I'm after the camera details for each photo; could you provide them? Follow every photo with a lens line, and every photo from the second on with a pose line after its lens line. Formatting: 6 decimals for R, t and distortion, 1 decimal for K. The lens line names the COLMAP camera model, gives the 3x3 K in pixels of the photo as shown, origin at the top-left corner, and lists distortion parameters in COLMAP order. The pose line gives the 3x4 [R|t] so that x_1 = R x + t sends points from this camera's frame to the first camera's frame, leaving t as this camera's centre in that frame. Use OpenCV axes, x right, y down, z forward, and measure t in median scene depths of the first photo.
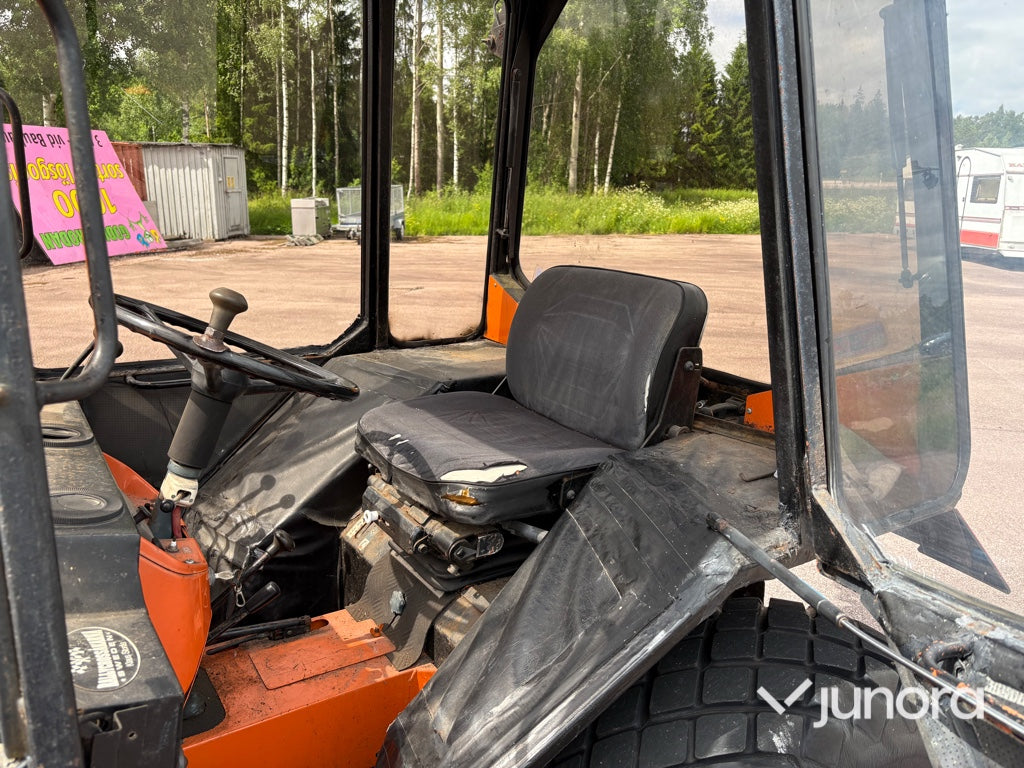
lens RADIAL K [[780.0, 0, 507.5], [0, 780.0, 387.1], [0, 0, 1]] dist [0.039728, -0.040905]
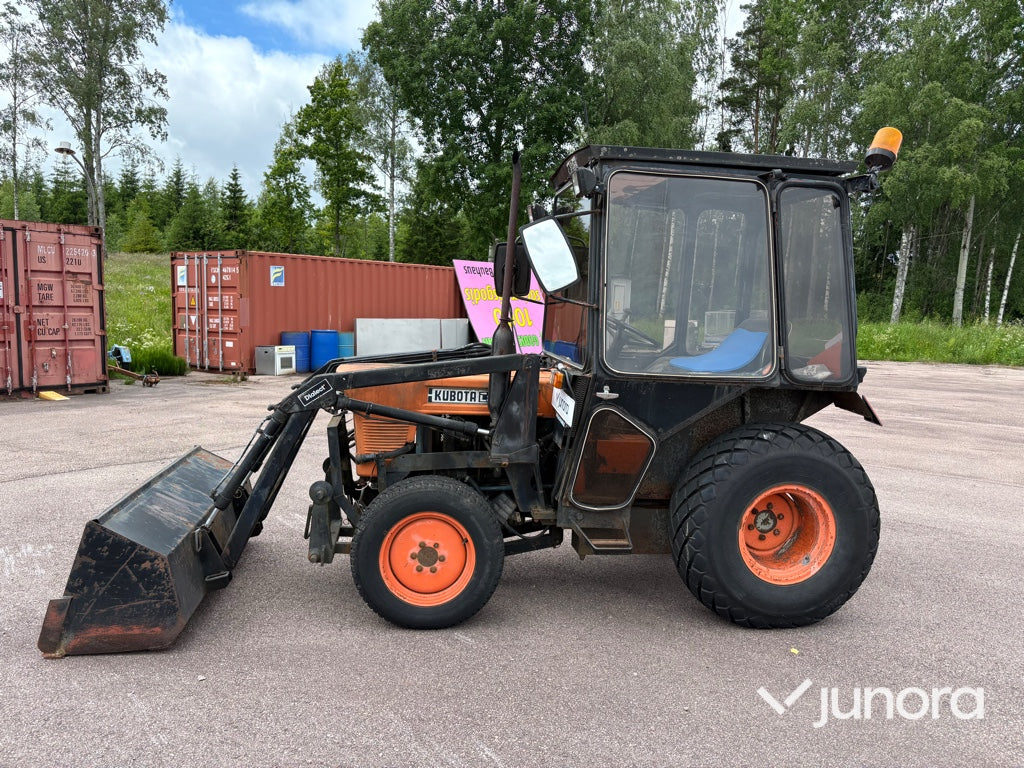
lens RADIAL K [[780.0, 0, 516.1], [0, 780.0, 382.0], [0, 0, 1]] dist [0.039728, -0.040905]
pose [[0.896338, 0.064821, -0.438607, 0.045992], [-0.135824, 0.981837, -0.132466, 0.043949], [0.422054, 0.178308, 0.888863, -0.139624]]
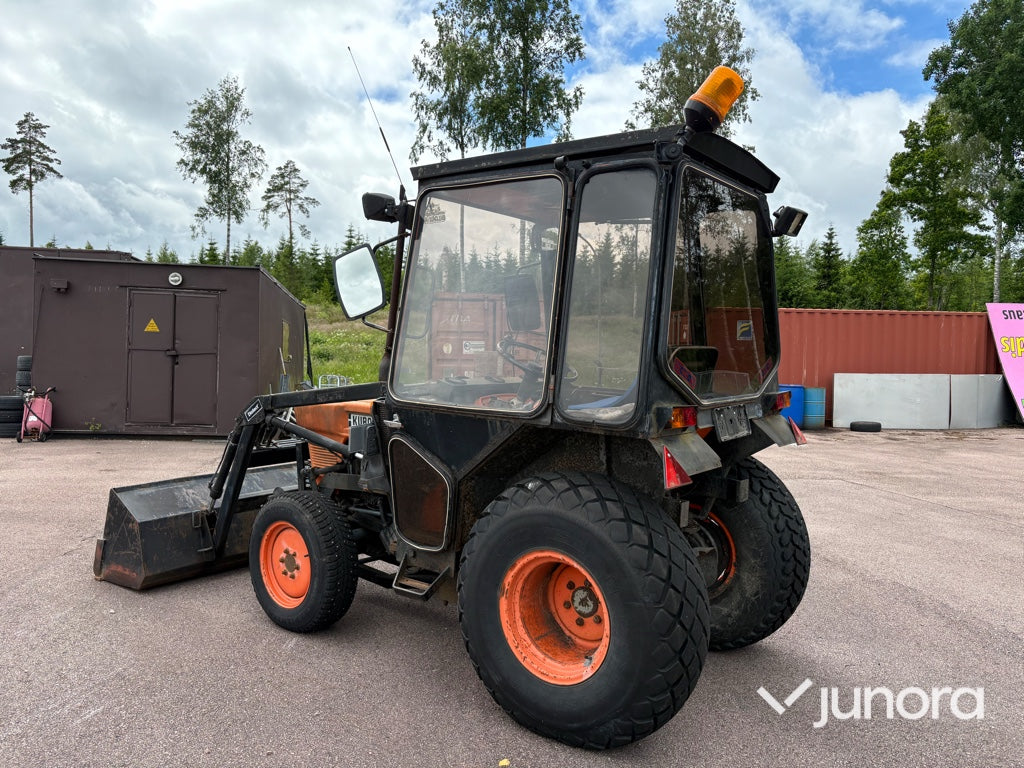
lens RADIAL K [[780.0, 0, 512.8], [0, 780.0, 390.6], [0, 0, 1]] dist [0.039728, -0.040905]
pose [[0.331730, 0.049325, -0.942084, 0.156881], [-0.254535, 0.966275, -0.039036, 0.013039], [0.908387, 0.252743, 0.333097, -0.004344]]
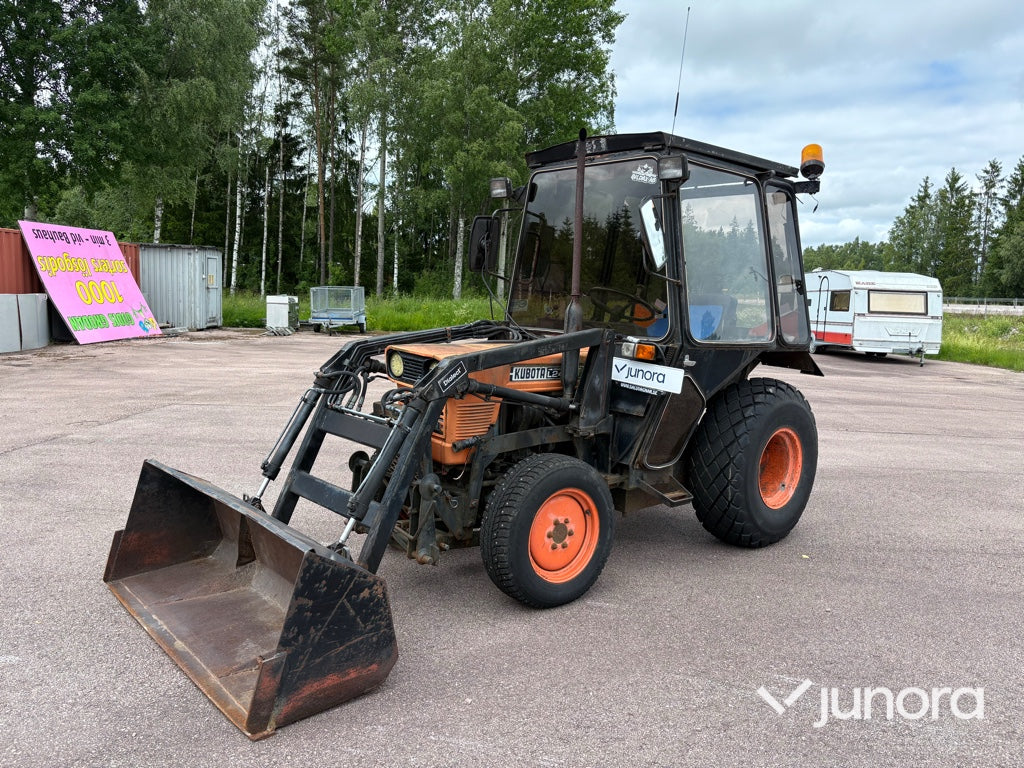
lens RADIAL K [[780.0, 0, 510.9], [0, 780.0, 391.6], [0, 0, 1]] dist [0.039728, -0.040905]
pose [[0.991533, 0.010992, 0.129389, -0.085836], [0.005882, 0.991587, -0.129311, 0.053283], [-0.129722, 0.128977, 0.983126, -0.160728]]
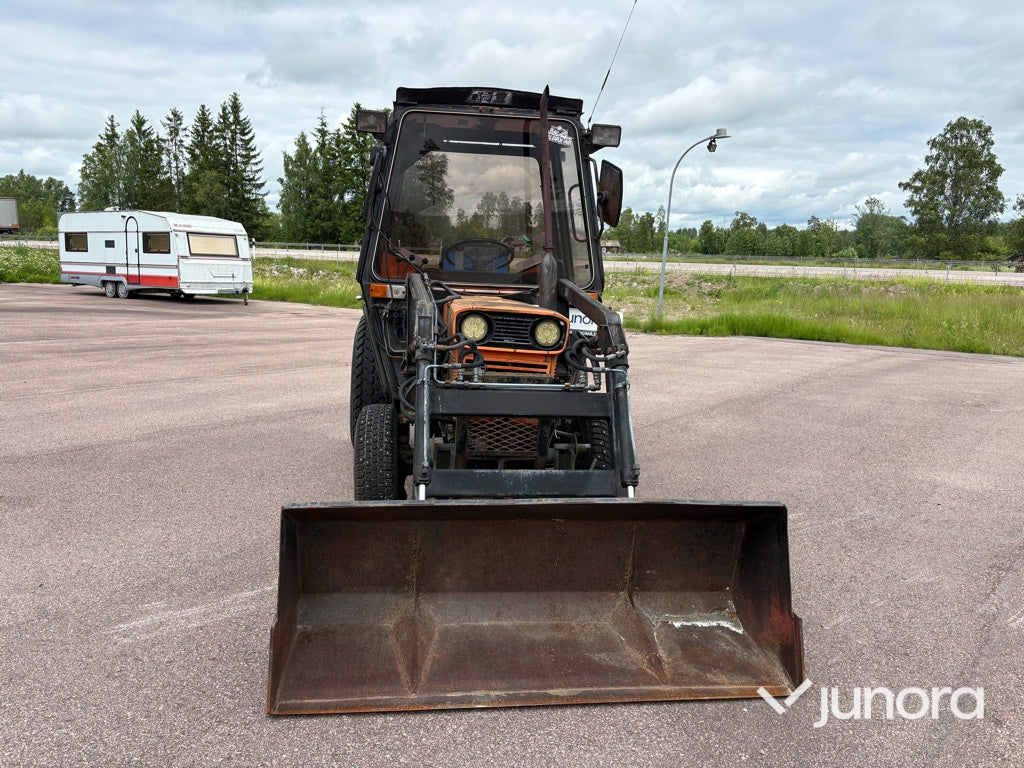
lens RADIAL K [[780.0, 0, 509.8], [0, 780.0, 376.9], [0, 0, 1]] dist [0.039728, -0.040905]
pose [[0.459658, -0.118841, 0.880109, -0.234143], [0.194637, 0.980394, 0.030729, 0.028646], [-0.866505, 0.157177, 0.473777, -0.054947]]
